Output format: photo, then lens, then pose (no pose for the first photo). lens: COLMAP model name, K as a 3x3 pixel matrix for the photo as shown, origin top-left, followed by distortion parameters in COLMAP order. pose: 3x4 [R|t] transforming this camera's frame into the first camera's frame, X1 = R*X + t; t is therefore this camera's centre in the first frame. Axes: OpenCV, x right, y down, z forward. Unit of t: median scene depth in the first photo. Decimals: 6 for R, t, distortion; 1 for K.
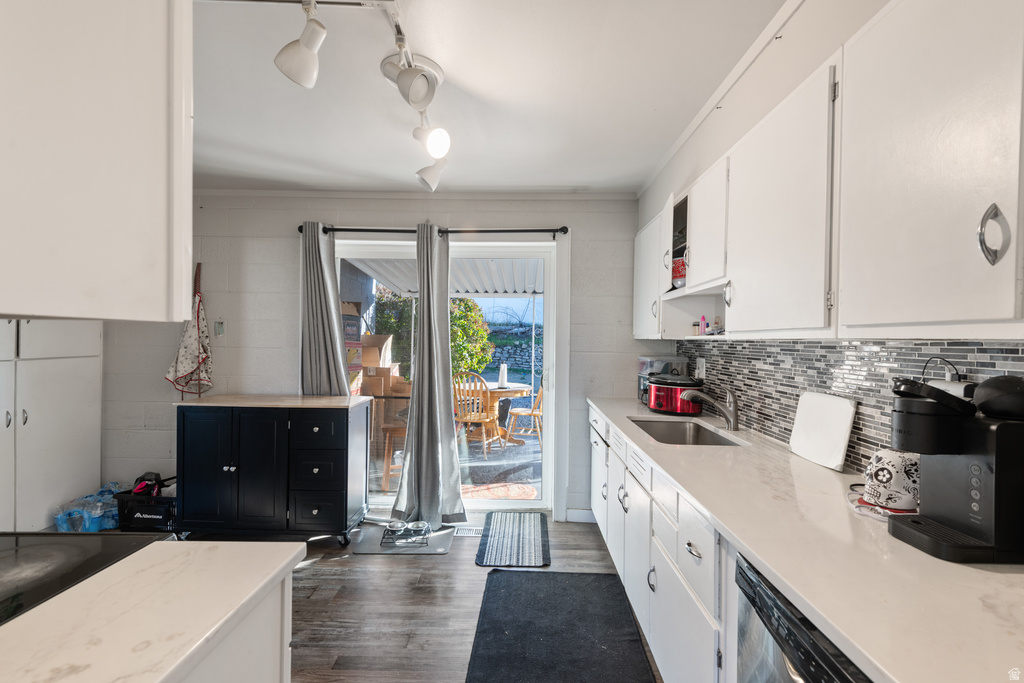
lens RADIAL K [[455.8, 0, 512.0], [0, 455.8, 341.5], [0, 0, 1]] dist [0.008406, -0.000216]
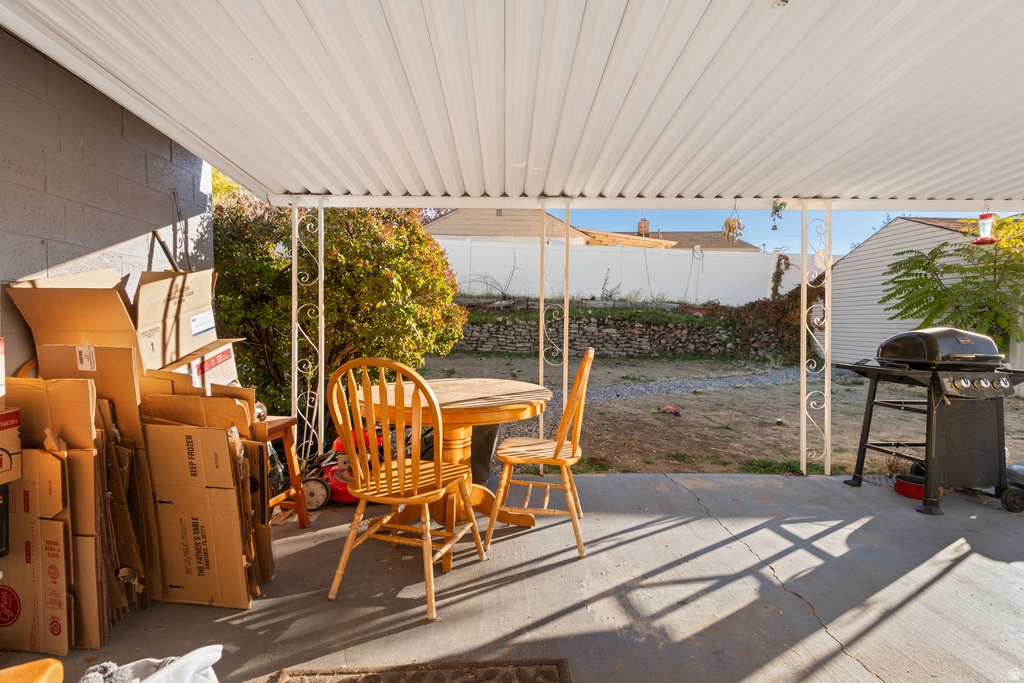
lens RADIAL K [[462.3, 0, 516.5], [0, 462.3, 337.1], [0, 0, 1]] dist [0.009935, -0.000382]
pose [[0.998547, -0.008150, 0.053262, -0.006794], [0.006735, 0.999621, 0.026690, 0.030258], [-0.053459, -0.026293, 0.998224, 0.447509]]
